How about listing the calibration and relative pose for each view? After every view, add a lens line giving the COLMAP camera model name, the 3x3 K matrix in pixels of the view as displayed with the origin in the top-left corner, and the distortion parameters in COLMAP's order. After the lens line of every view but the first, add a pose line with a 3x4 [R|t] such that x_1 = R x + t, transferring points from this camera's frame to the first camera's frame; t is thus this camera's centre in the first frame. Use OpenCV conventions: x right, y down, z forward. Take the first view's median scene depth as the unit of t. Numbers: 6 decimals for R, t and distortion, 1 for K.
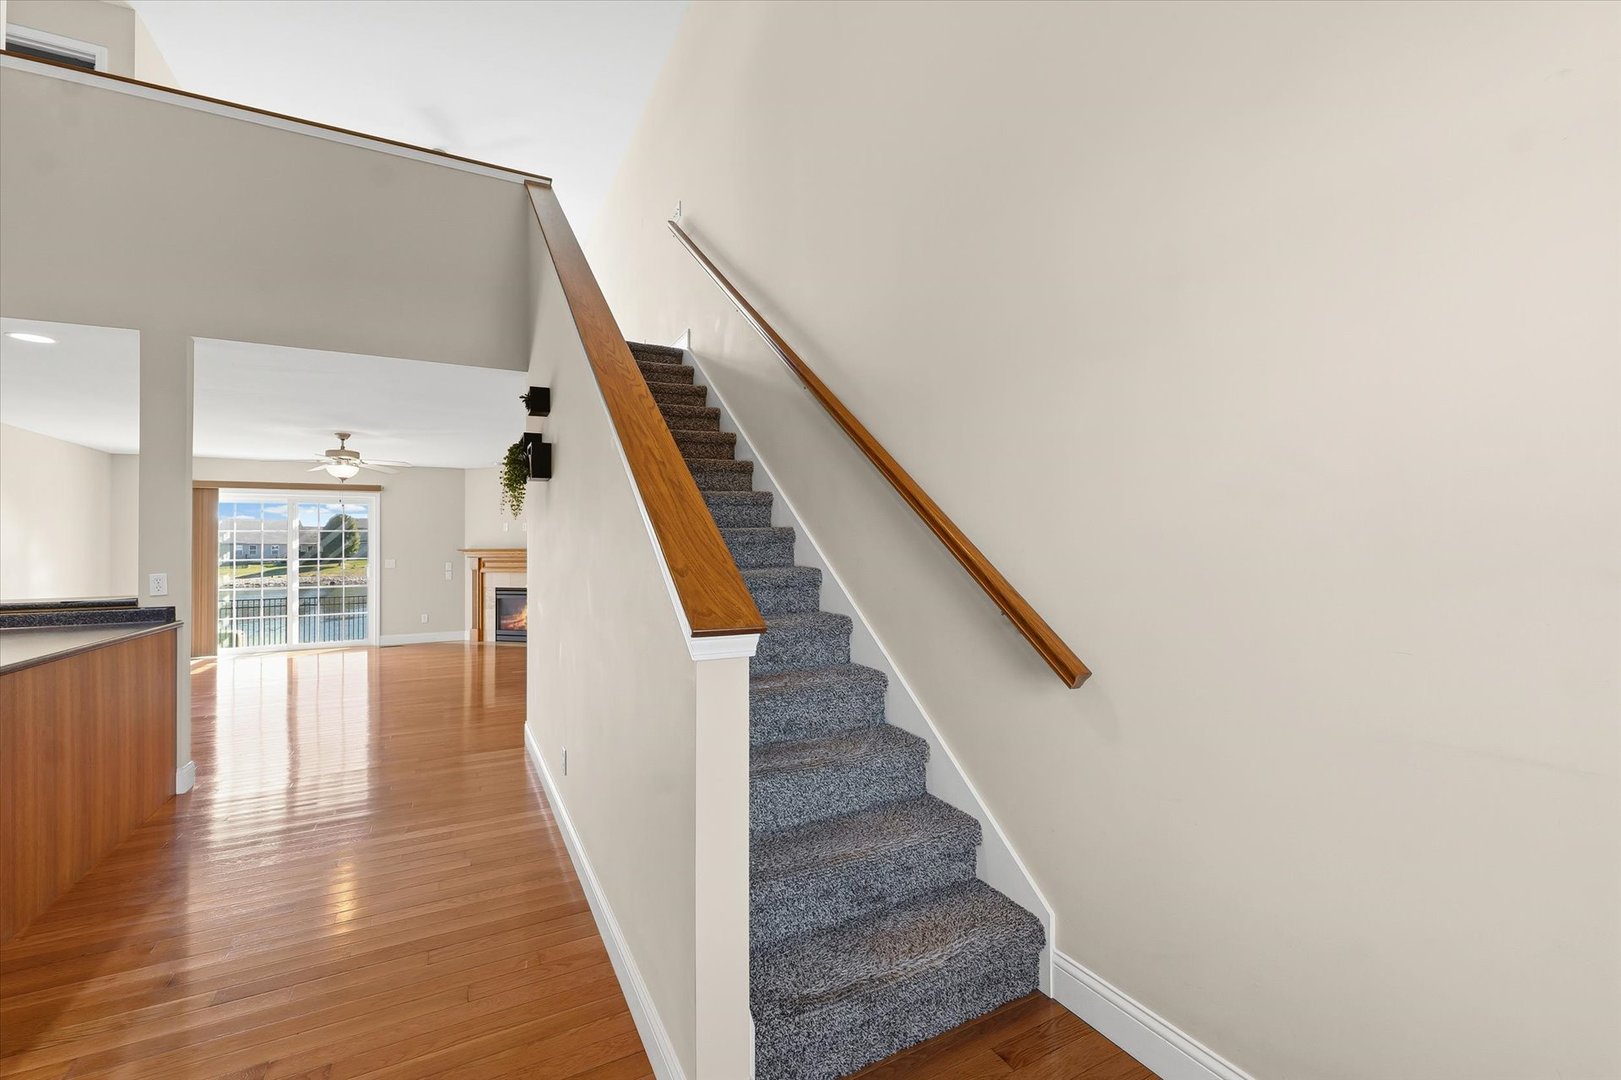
lens RADIAL K [[672.6, 0, 813.8], [0, 672.6, 533.4], [0, 0, 1]] dist [0.000250, -0.000612]
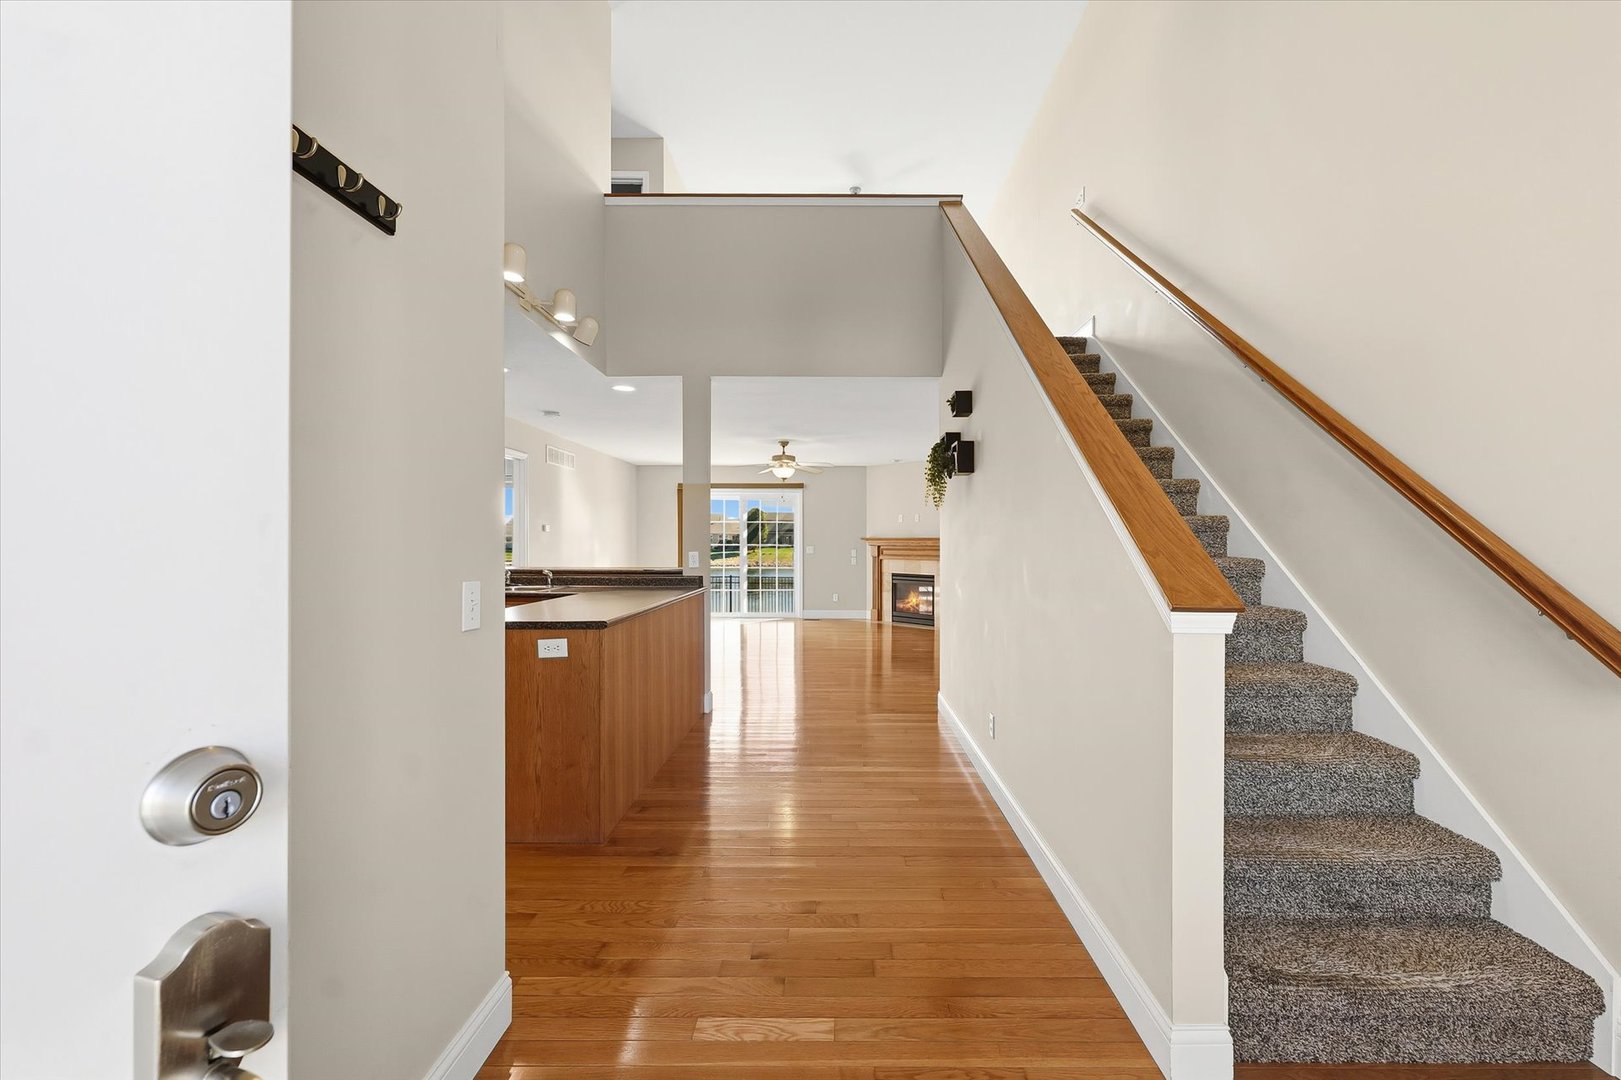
lens RADIAL K [[687.6, 0, 833.6], [0, 687.6, 538.5], [0, 0, 1]] dist [0.001657, -0.001107]
pose [[0.879181, 0.009993, -0.476383, -0.050523], [-0.000787, 0.999809, 0.019522, 0.004555], [0.476487, -0.016788, 0.879021, -0.102189]]
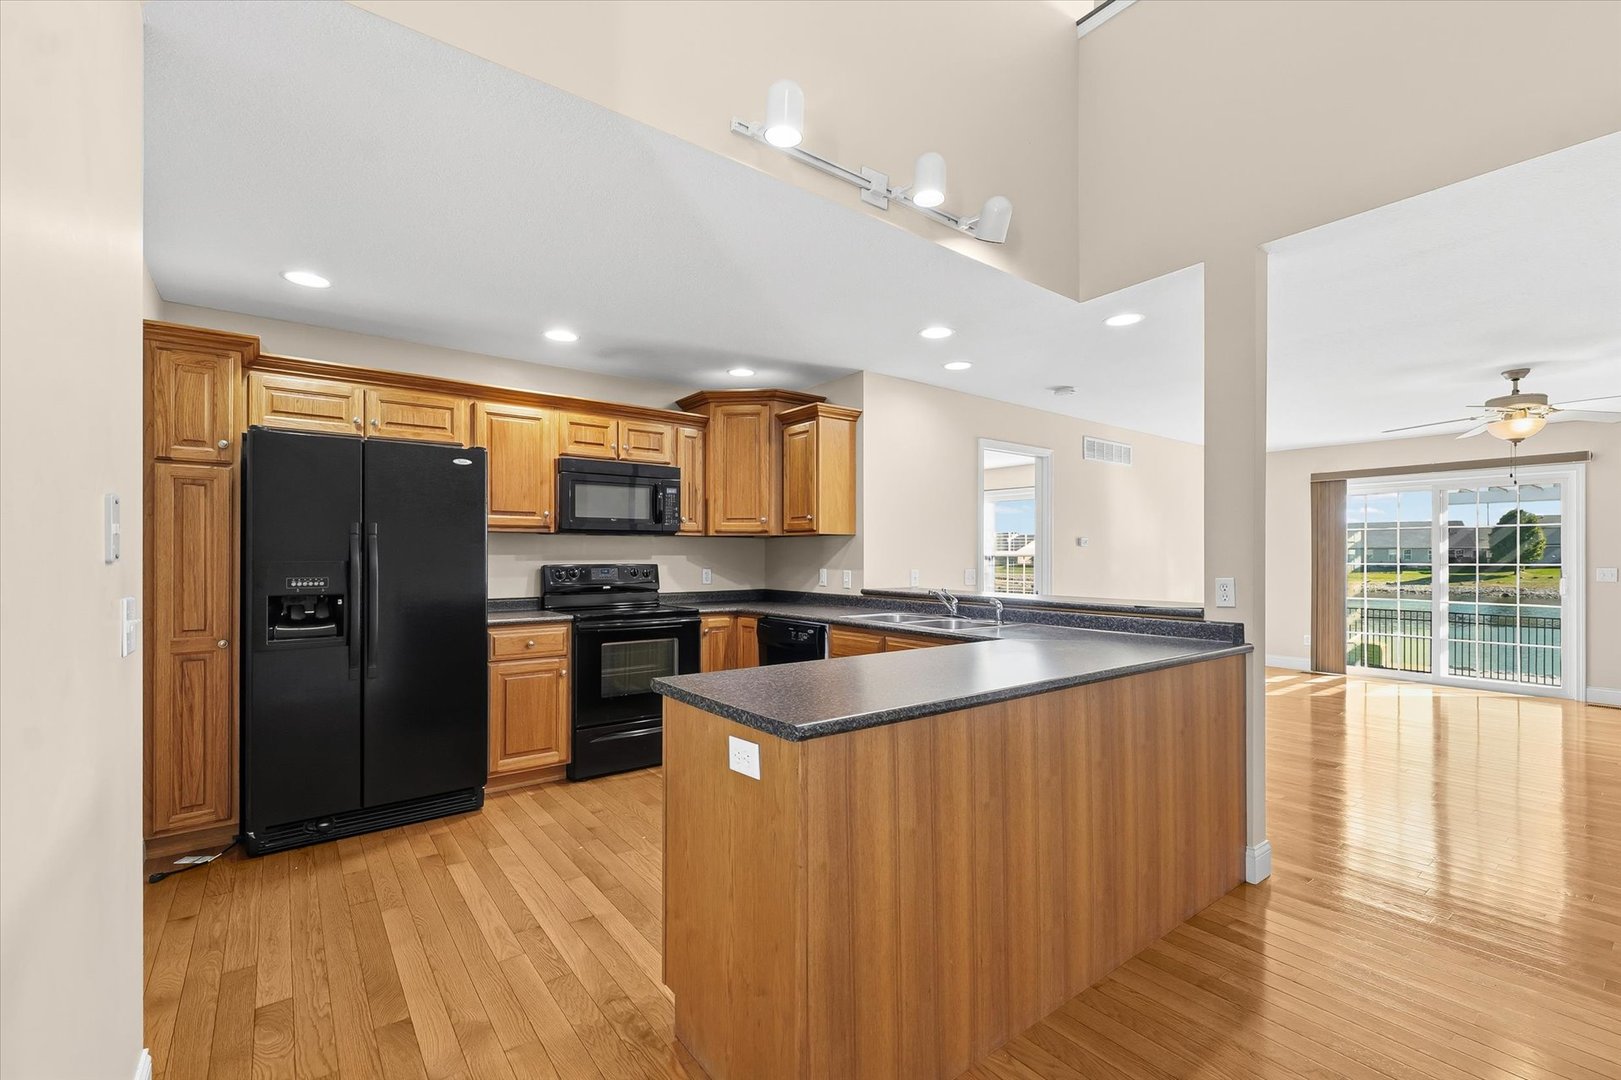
lens RADIAL K [[687.6, 0, 805.0], [0, 687.6, 554.8], [0, 0, 1]] dist [0.001657, -0.001107]
pose [[0.155133, 0.007897, -0.987862, -0.289549], [0.016864, 0.999801, 0.010640, 0.018239], [0.987750, -0.018310, 0.154969, 0.418484]]
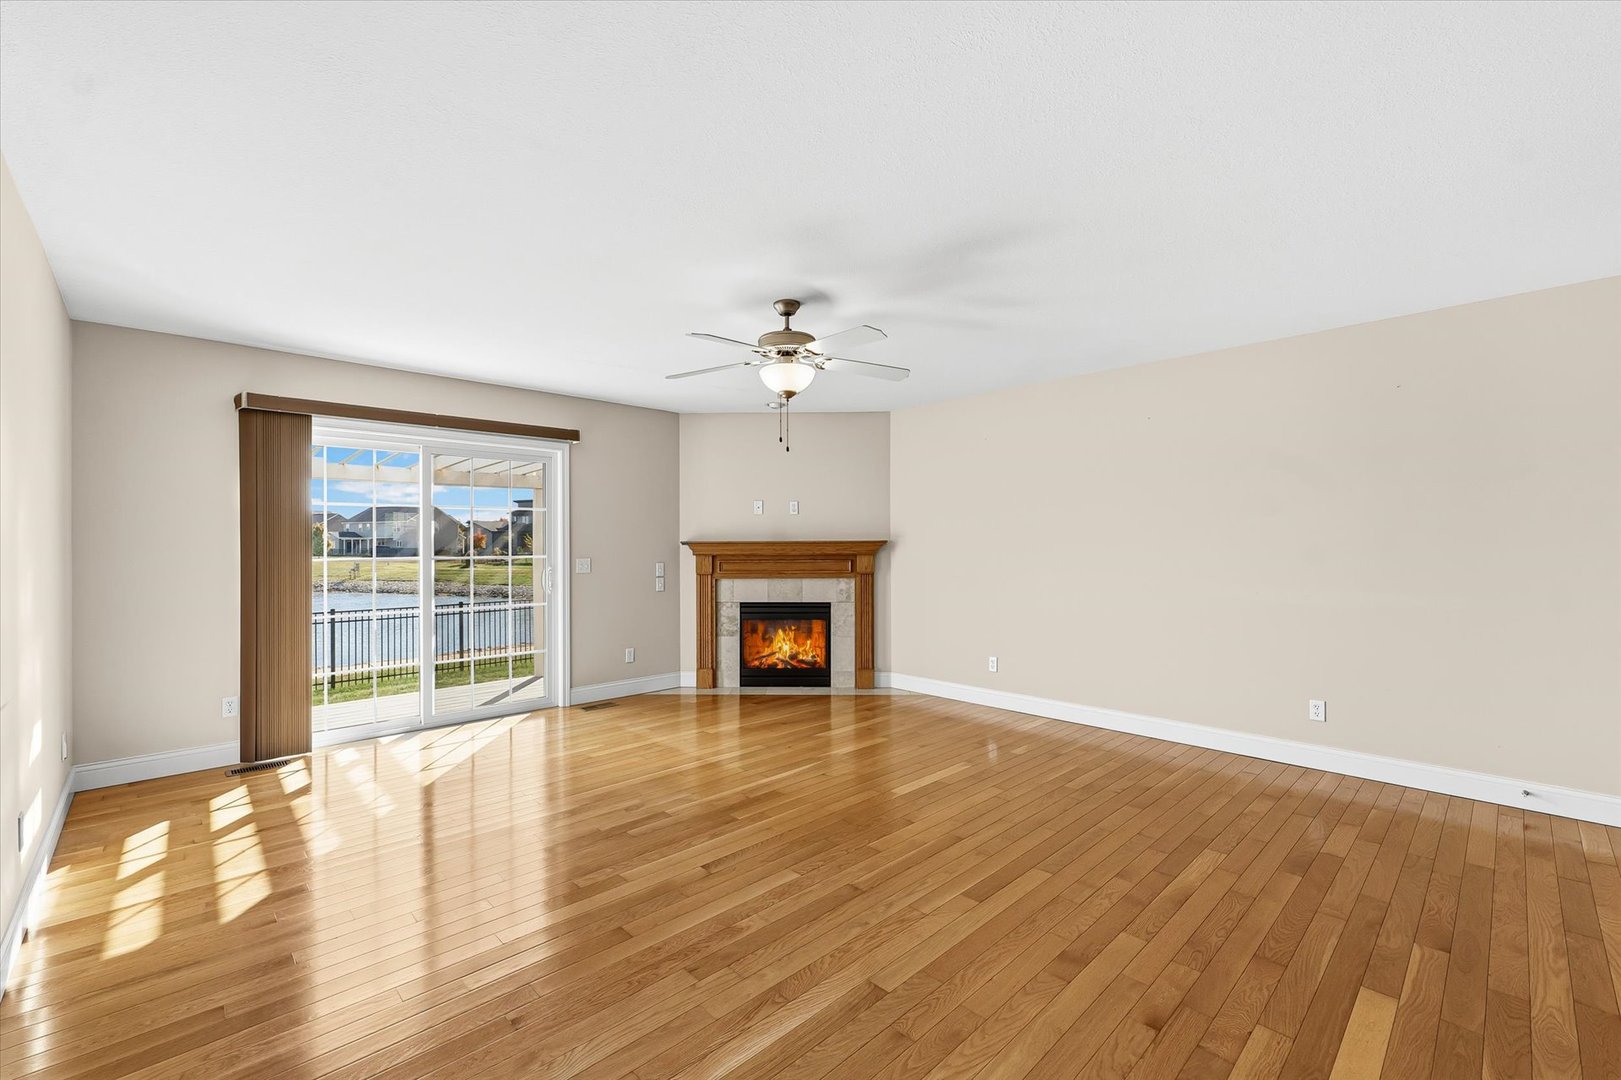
lens RADIAL K [[672.6, 0, 807.1], [0, 672.6, 540.8], [0, 0, 1]] dist [0.000250, -0.000612]
pose [[0.965068, 0.006707, 0.261915, -1.533110], [-0.009856, 0.999894, 0.010710, 0.039316], [-0.261815, -0.012917, 0.965032, 0.977568]]
